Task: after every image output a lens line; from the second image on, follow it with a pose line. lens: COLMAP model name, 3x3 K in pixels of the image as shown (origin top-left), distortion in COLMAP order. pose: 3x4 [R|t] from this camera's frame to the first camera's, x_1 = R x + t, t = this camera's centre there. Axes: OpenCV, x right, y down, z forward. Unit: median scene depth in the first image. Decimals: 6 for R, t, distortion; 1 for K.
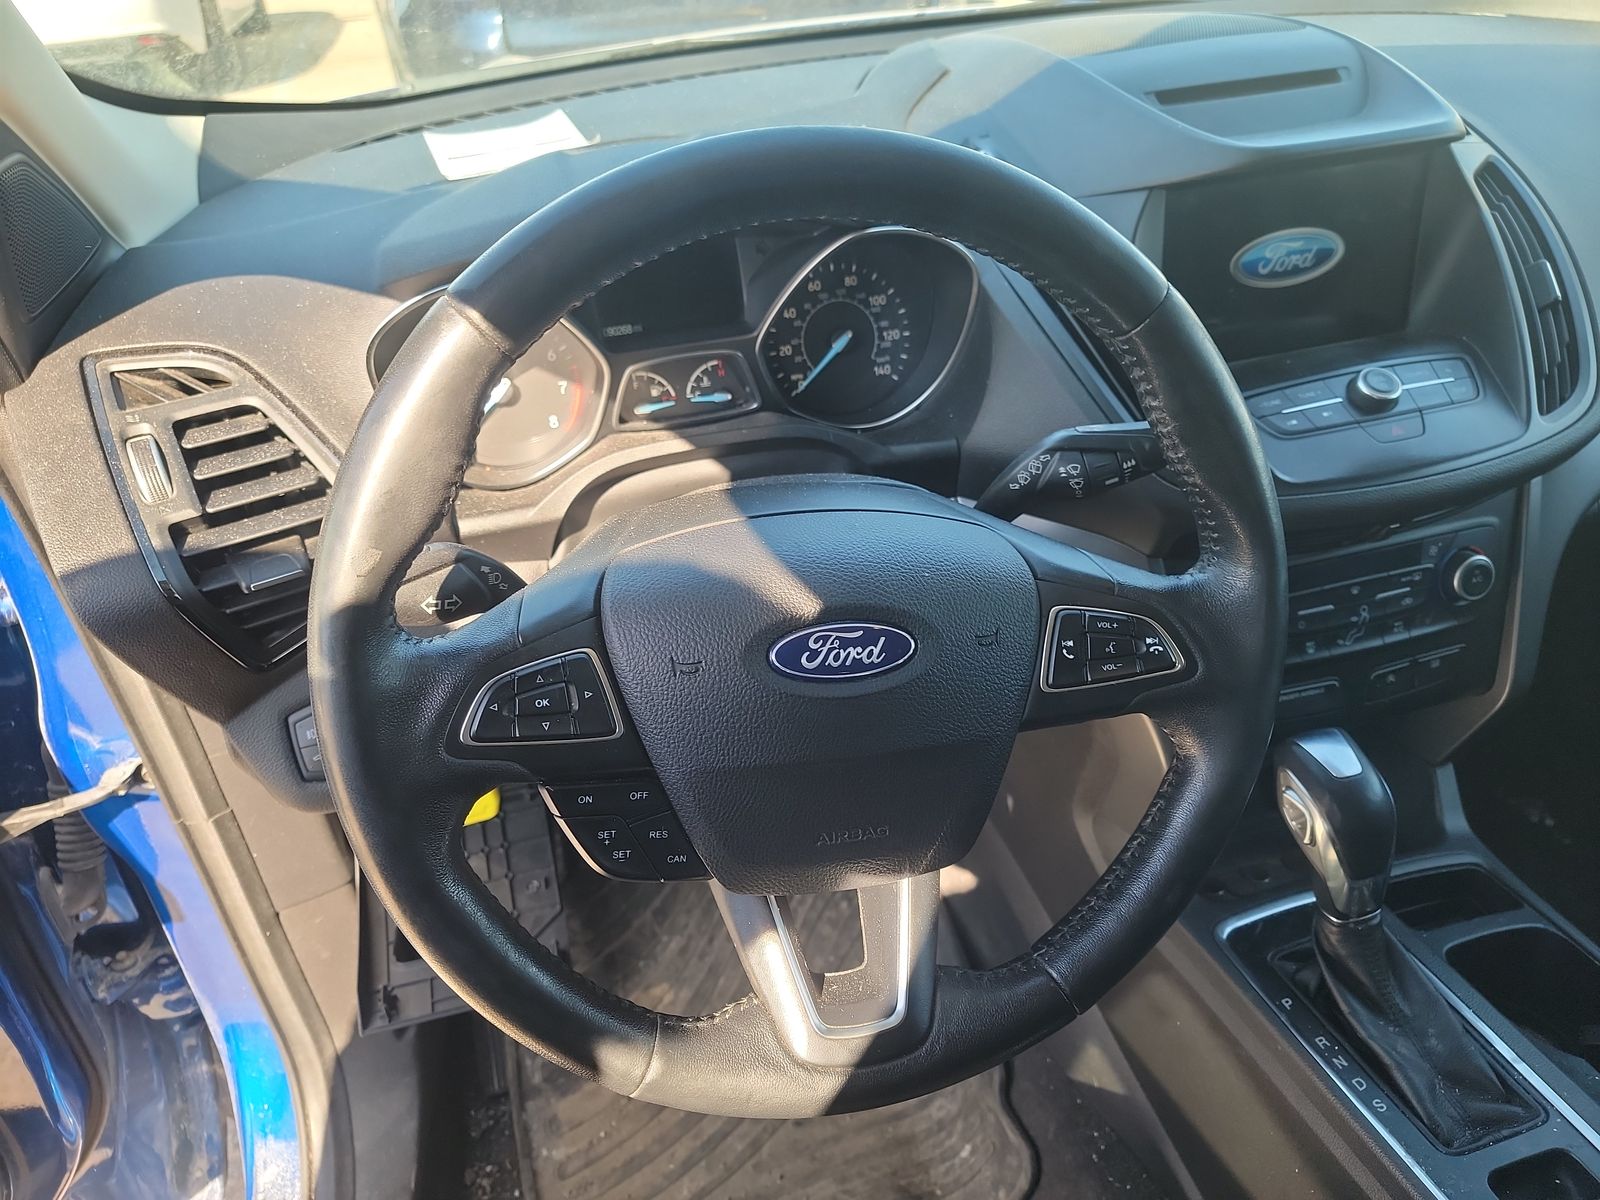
lens RADIAL K [[1133.9, 0, 800.0], [0, 1133.9, 600.0], [0, 0, 1]] dist [0.005449, -0.004826]
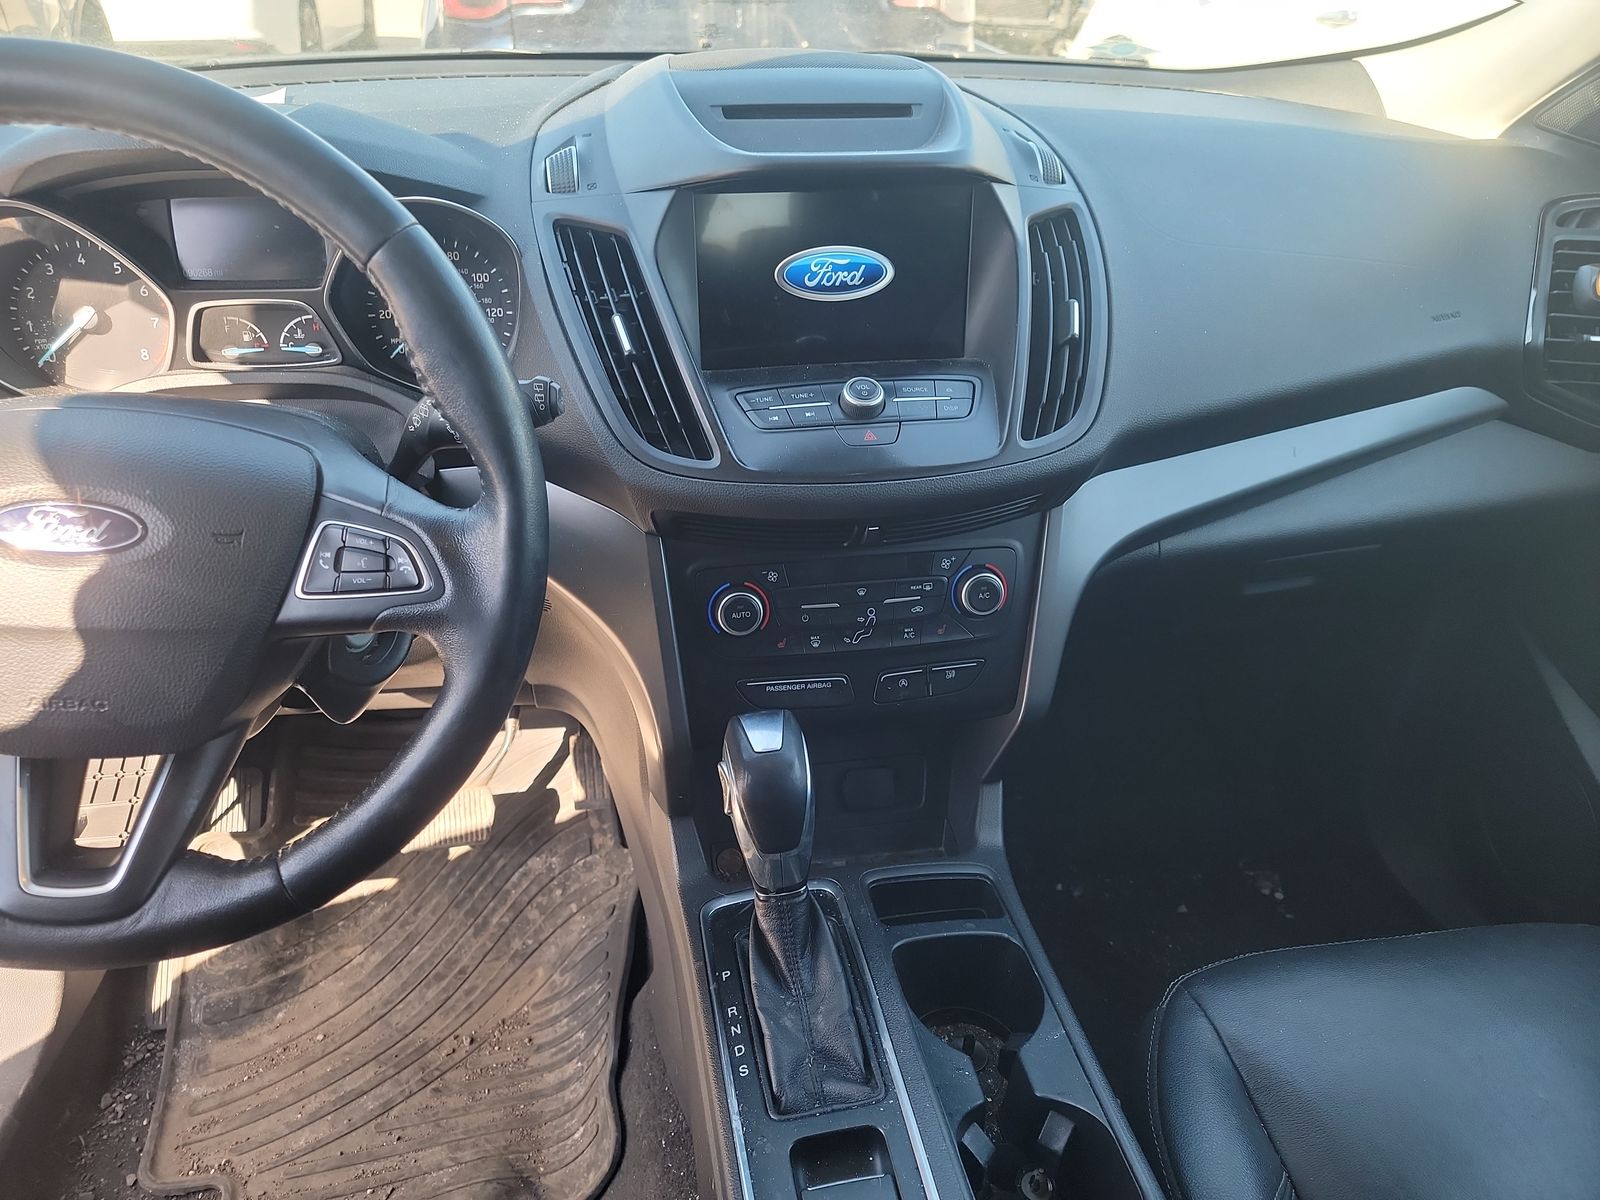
lens RADIAL K [[1116.2, 0, 800.0], [0, 1116.2, 600.0], [0, 0, 1]] dist [0.065753, -0.095149]
pose [[0.993631, 0.110867, -0.020152, 0.429022], [-0.111630, 0.992869, -0.041838, 0.045875], [0.015370, 0.043821, 0.998921, -0.031308]]
